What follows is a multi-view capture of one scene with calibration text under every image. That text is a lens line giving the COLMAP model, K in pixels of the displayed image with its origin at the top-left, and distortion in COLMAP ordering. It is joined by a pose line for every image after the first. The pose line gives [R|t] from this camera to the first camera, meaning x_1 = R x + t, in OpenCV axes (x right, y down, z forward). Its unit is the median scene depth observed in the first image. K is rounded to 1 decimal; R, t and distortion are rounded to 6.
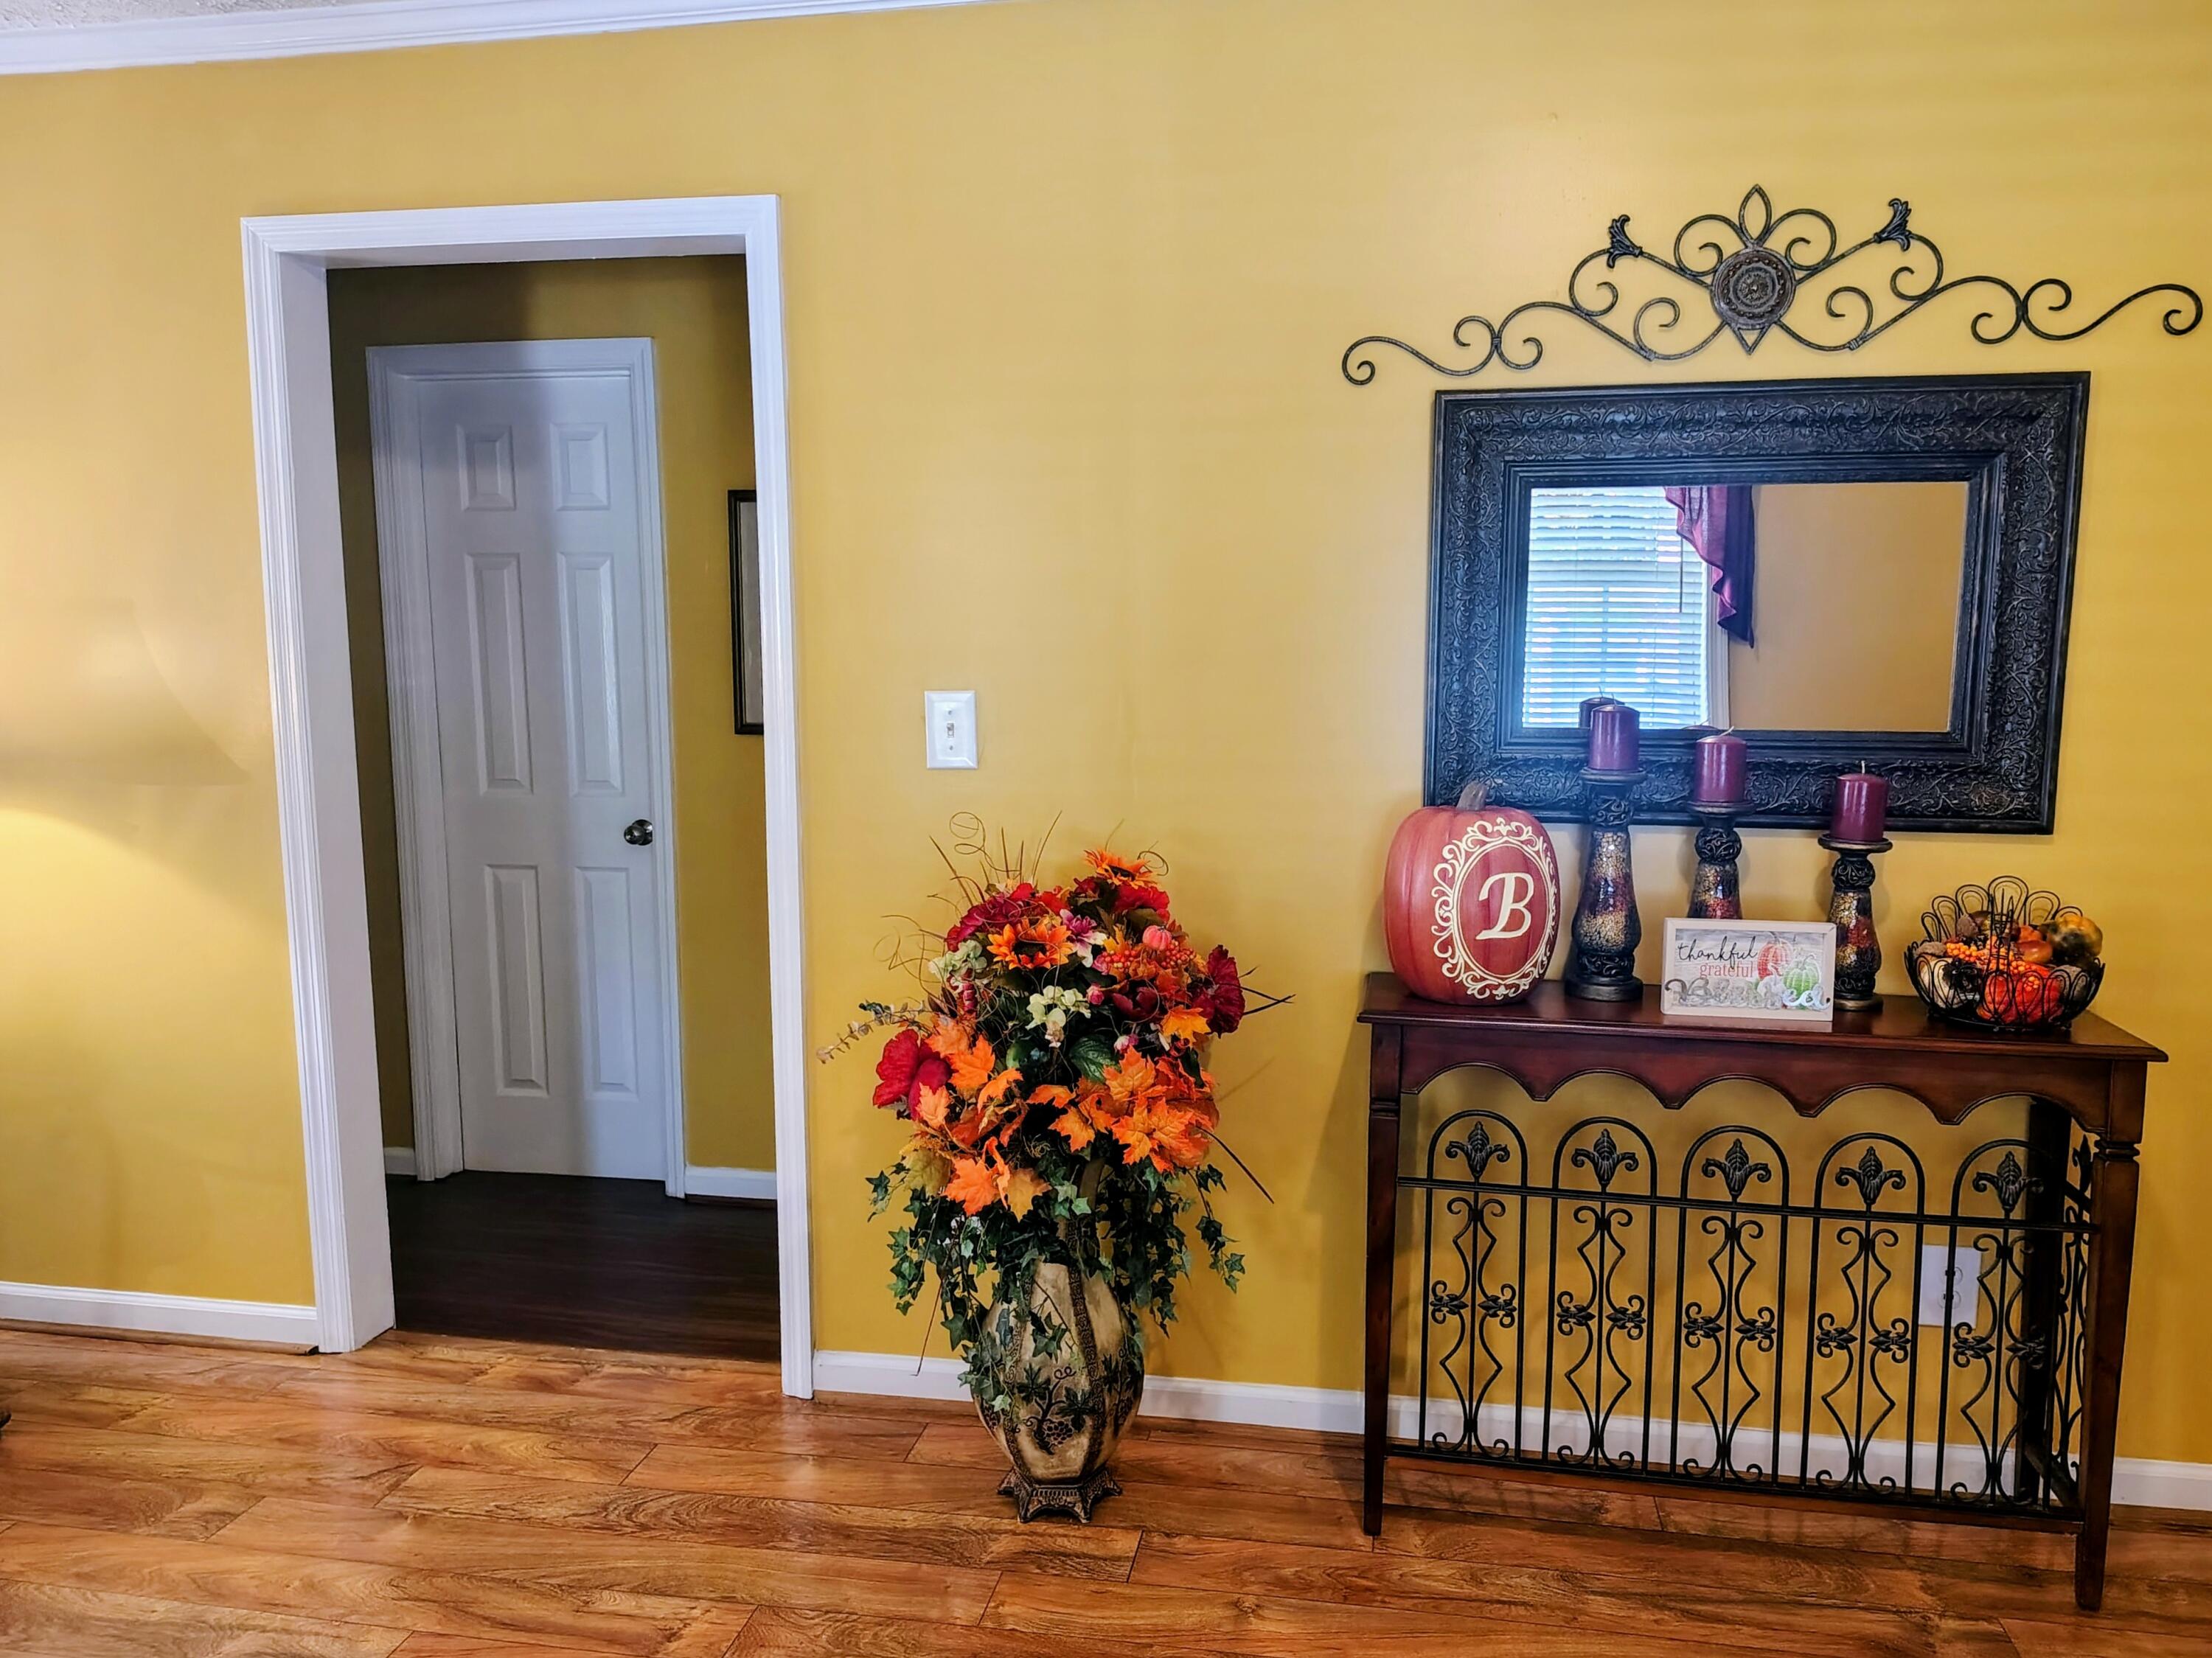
lens RADIAL K [[1538.2, 0, 1111.8], [0, 1538.2, 835.4], [0, 0, 1]] dist [0.023009, -0.019200]
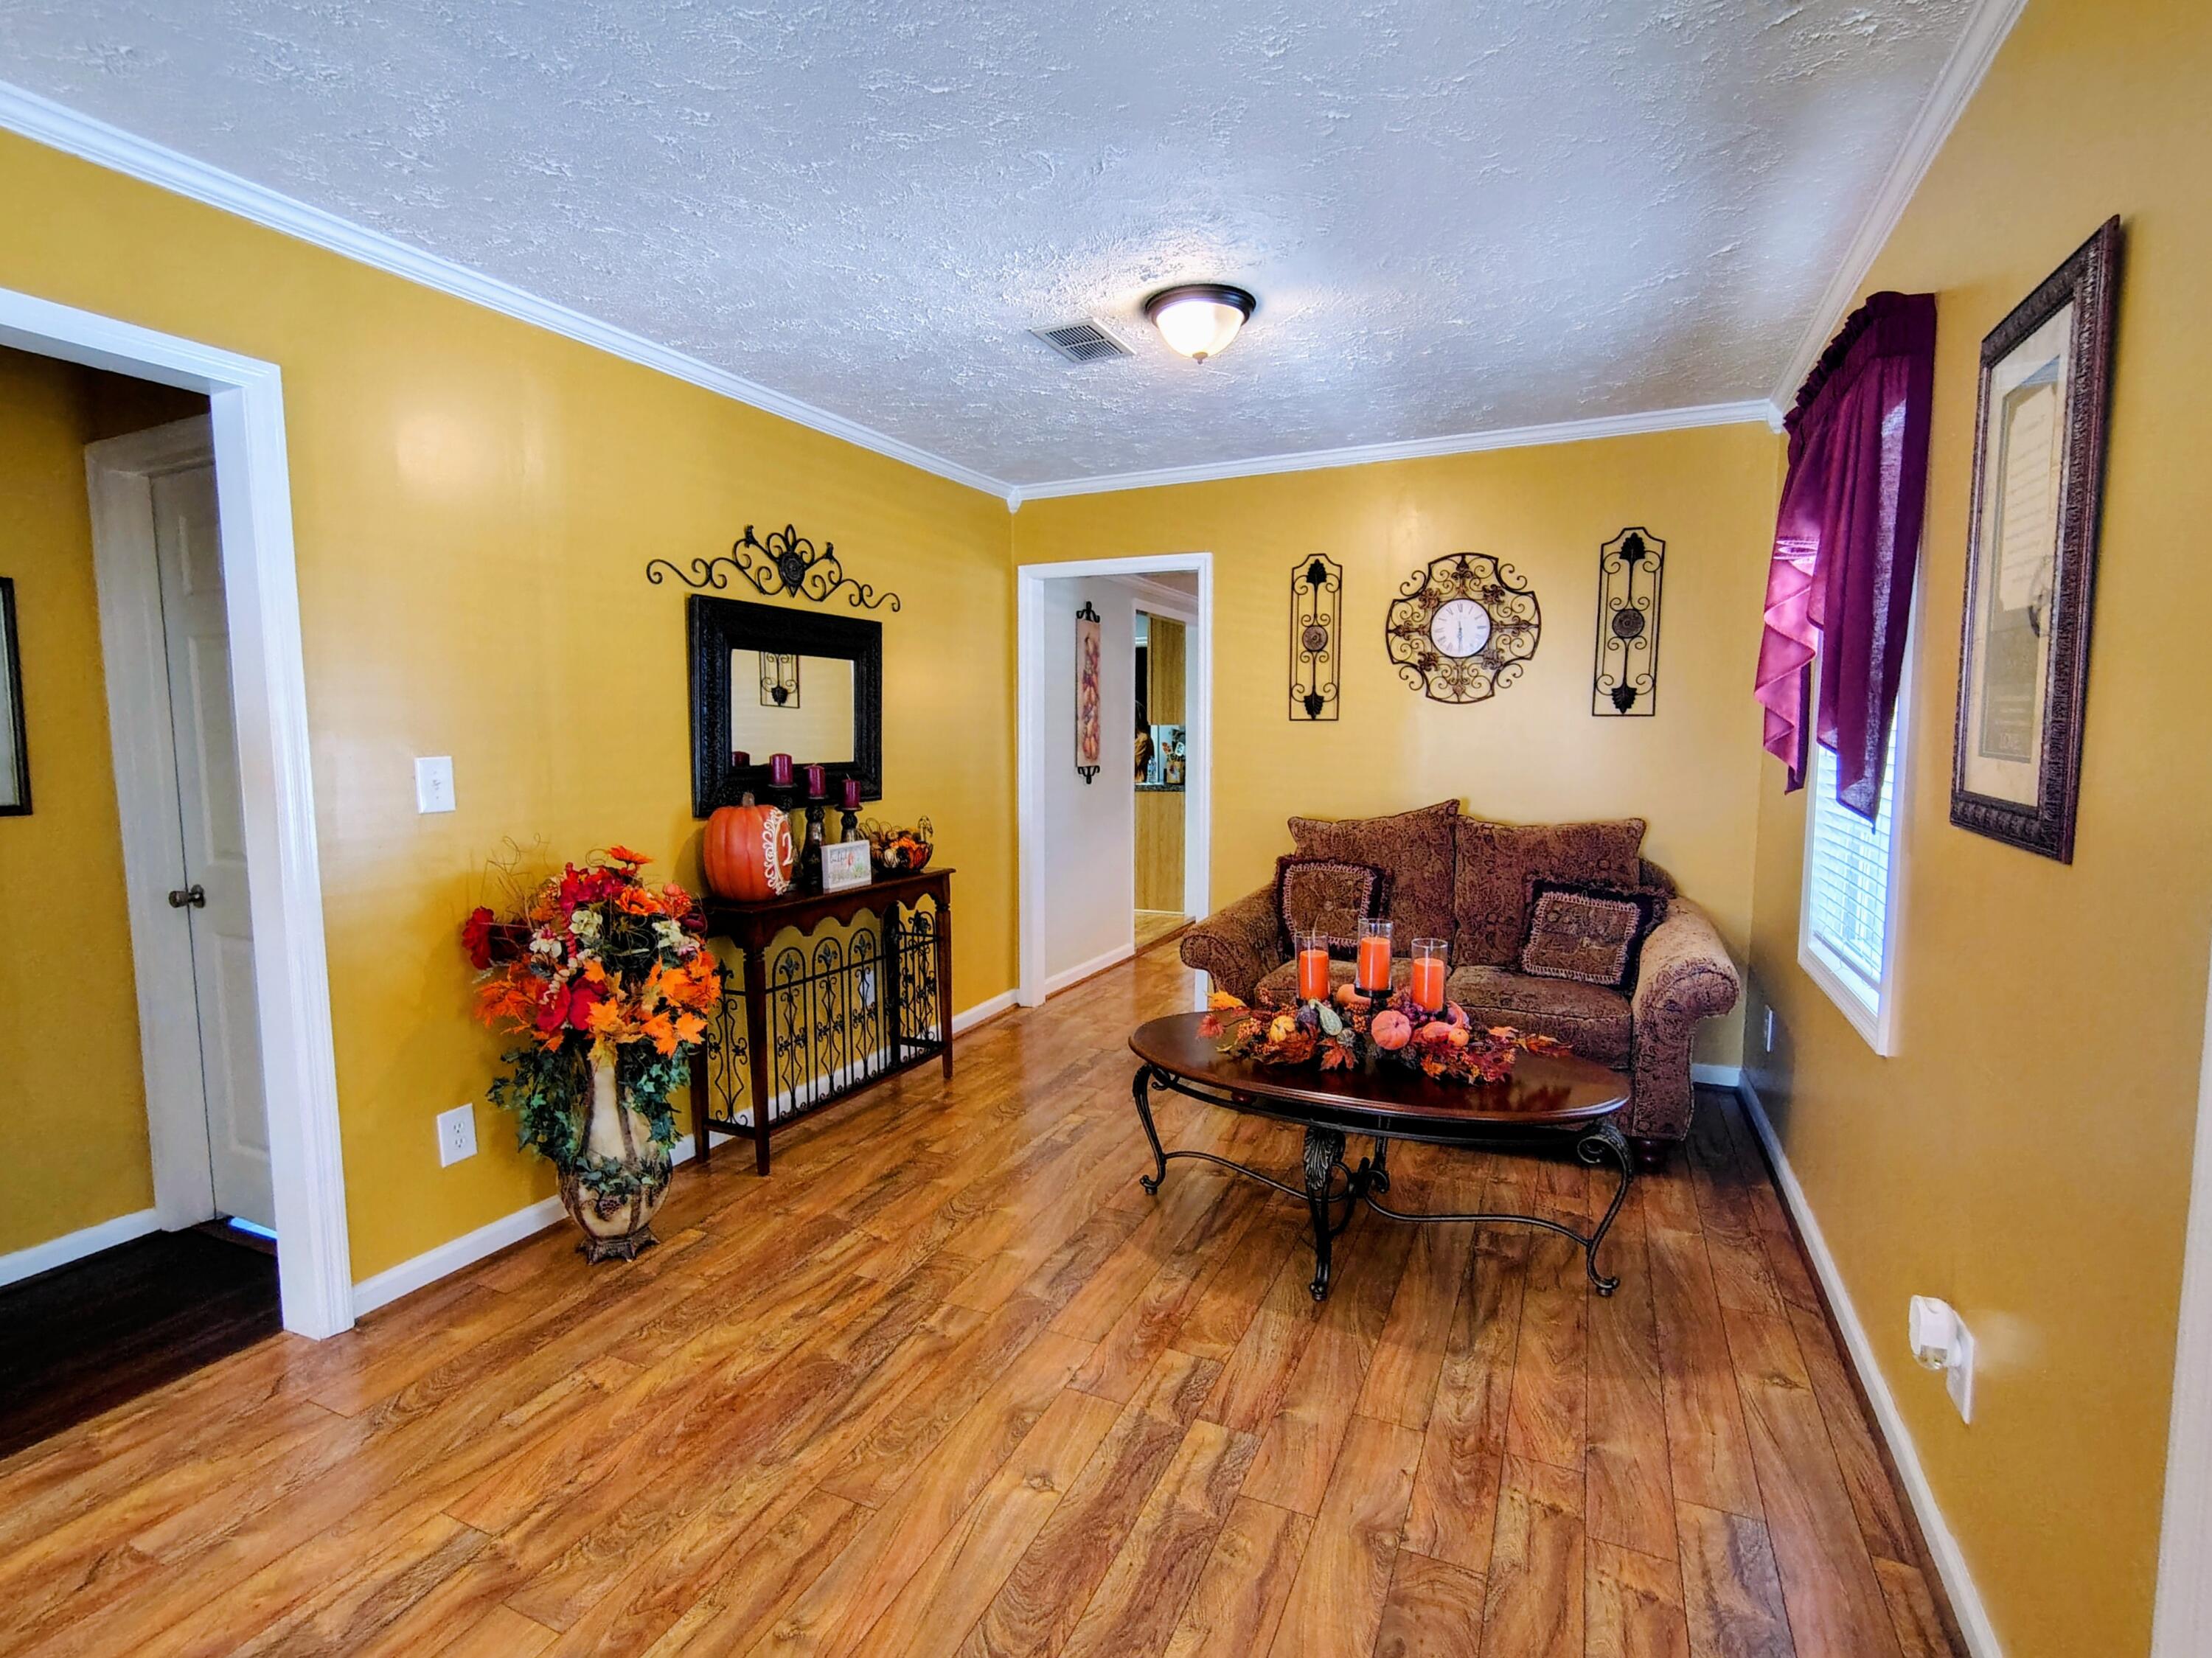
lens RADIAL K [[1049.4, 0, 1094.0], [0, 1049.4, 821.9], [0, 0, 1]] dist [-0.003411, 0.004646]
pose [[0.271269, -0.086859, 0.958576, -0.939150], [0.112181, 0.991985, 0.058140, -0.025558], [-0.955944, 0.091763, 0.278839, 0.178856]]
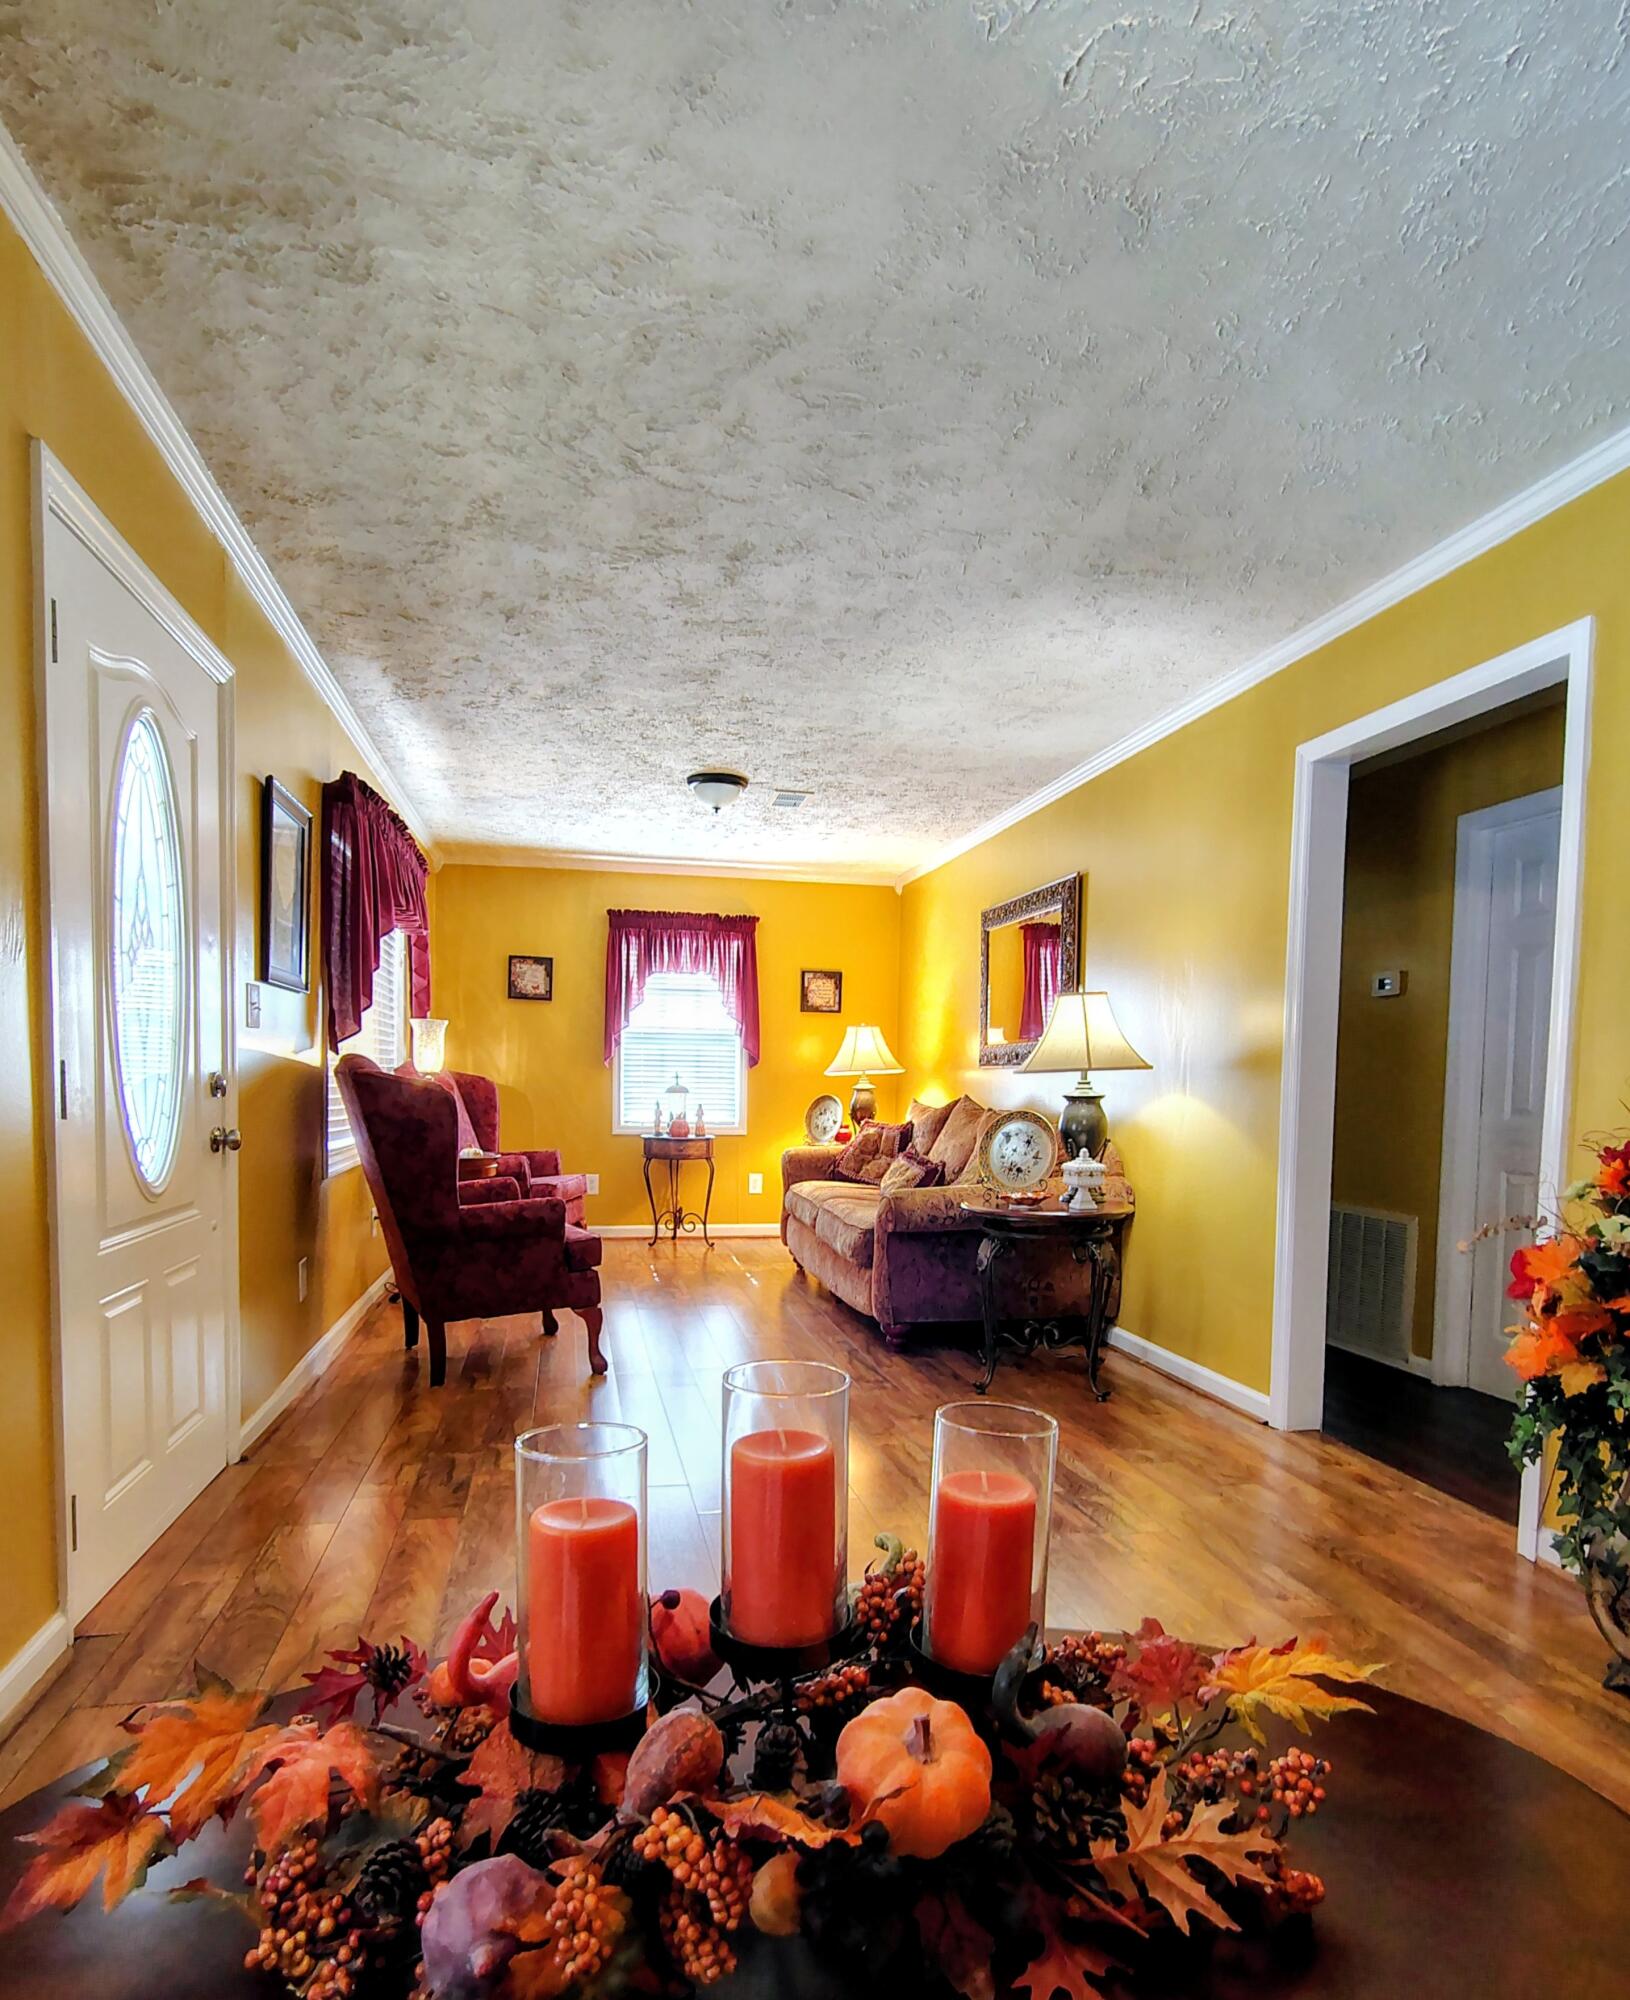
lens RADIAL K [[1109.5, 0, 794.7], [0, 1109.5, 1151.1], [0, 0, 1]] dist [-0.001734, 0.002114]
pose [[0.359433, 0.059966, -0.931242, 0.466532], [-0.121046, 0.992498, 0.017190, 0.105494], [0.925287, 0.106544, 0.363995, 0.097061]]
